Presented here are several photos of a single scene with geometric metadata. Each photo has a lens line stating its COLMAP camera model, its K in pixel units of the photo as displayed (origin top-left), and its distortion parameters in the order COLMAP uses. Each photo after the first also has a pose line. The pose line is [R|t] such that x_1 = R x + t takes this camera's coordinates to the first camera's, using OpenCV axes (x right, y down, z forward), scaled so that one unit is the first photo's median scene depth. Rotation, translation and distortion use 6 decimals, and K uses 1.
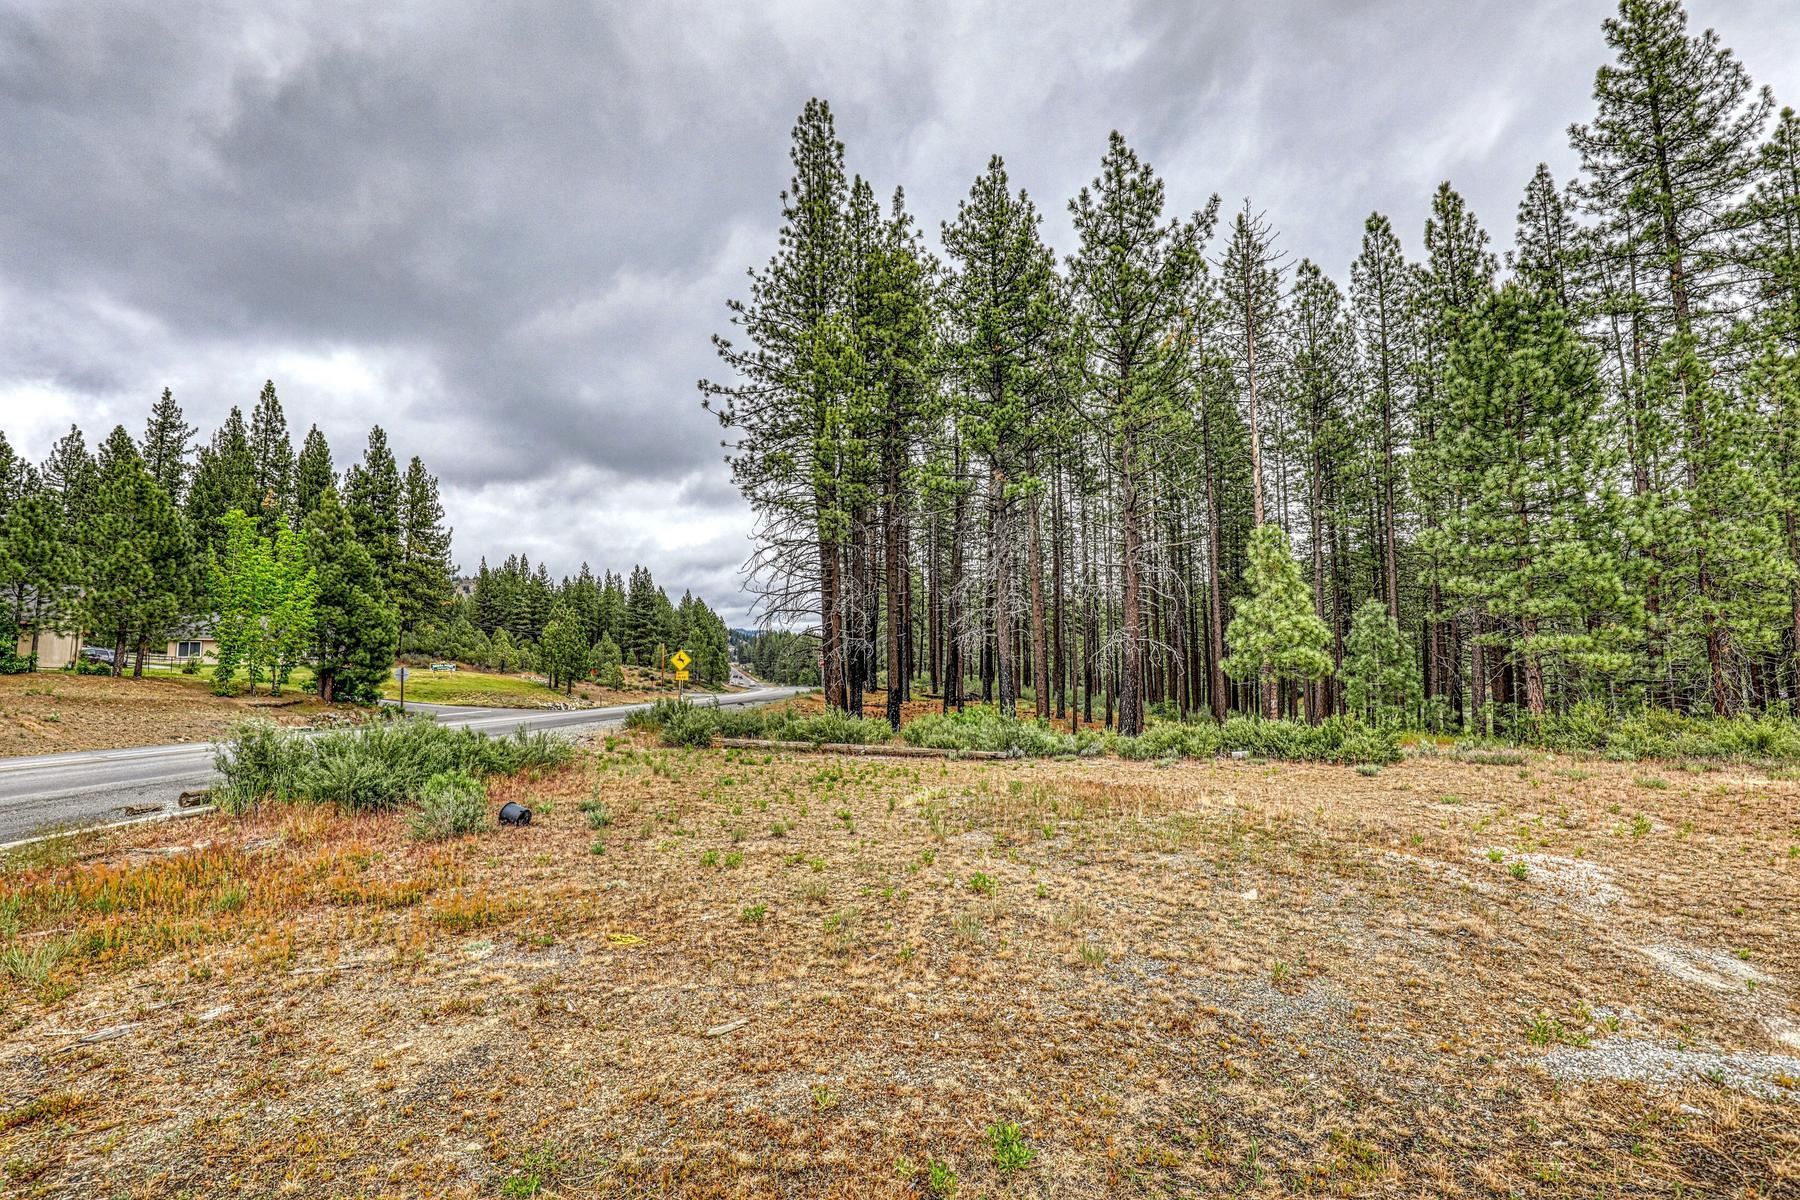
lens RADIAL K [[823.1, 0, 888.5], [0, 823.1, 612.2], [0, 0, 1]] dist [-0.041024, 0.007193]
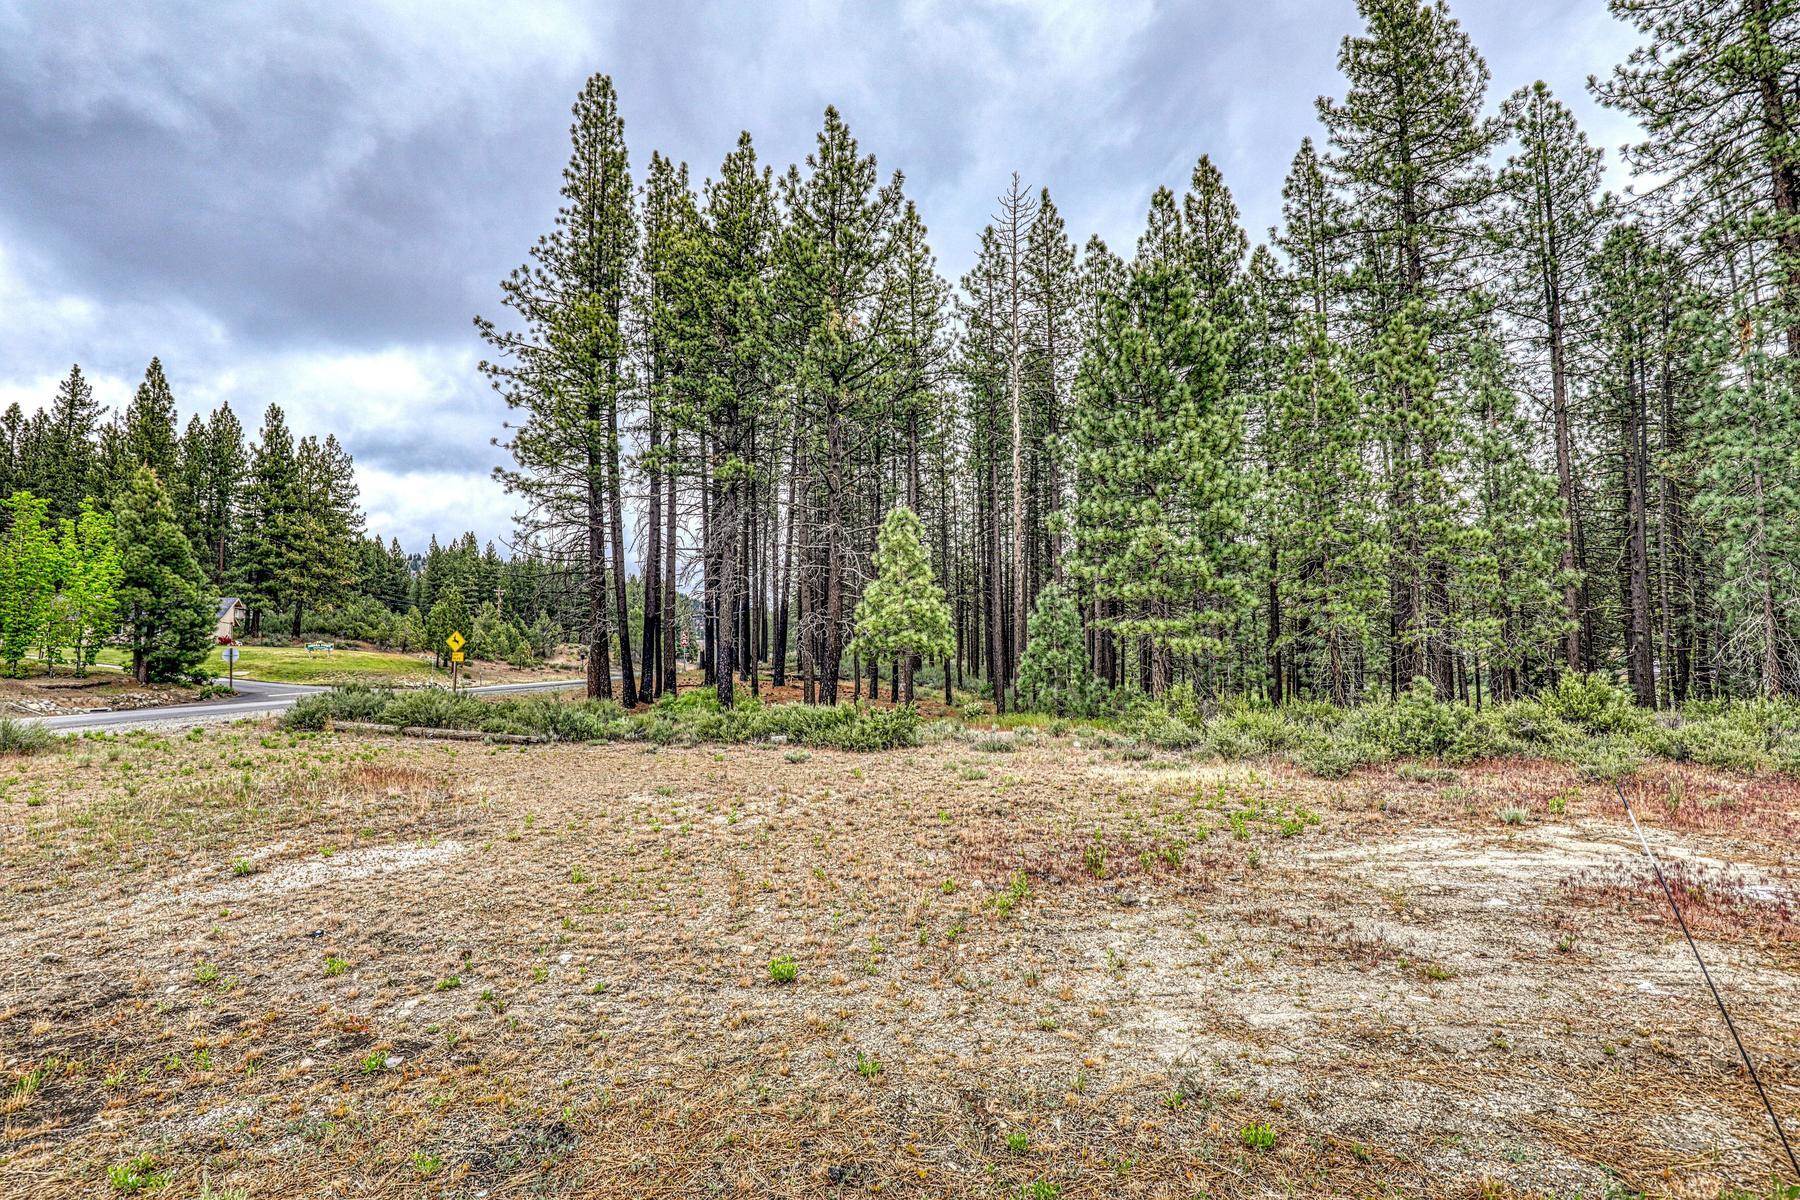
lens RADIAL K [[823.1, 0, 906.2], [0, 823.1, 607.3], [0, 0, 1]] dist [-0.041024, 0.007193]
pose [[0.999919, -0.001228, 0.012705, 0.278863], [0.000940, 0.999742, 0.022679, -0.005159], [-0.012730, -0.022665, 0.999662, -0.002003]]
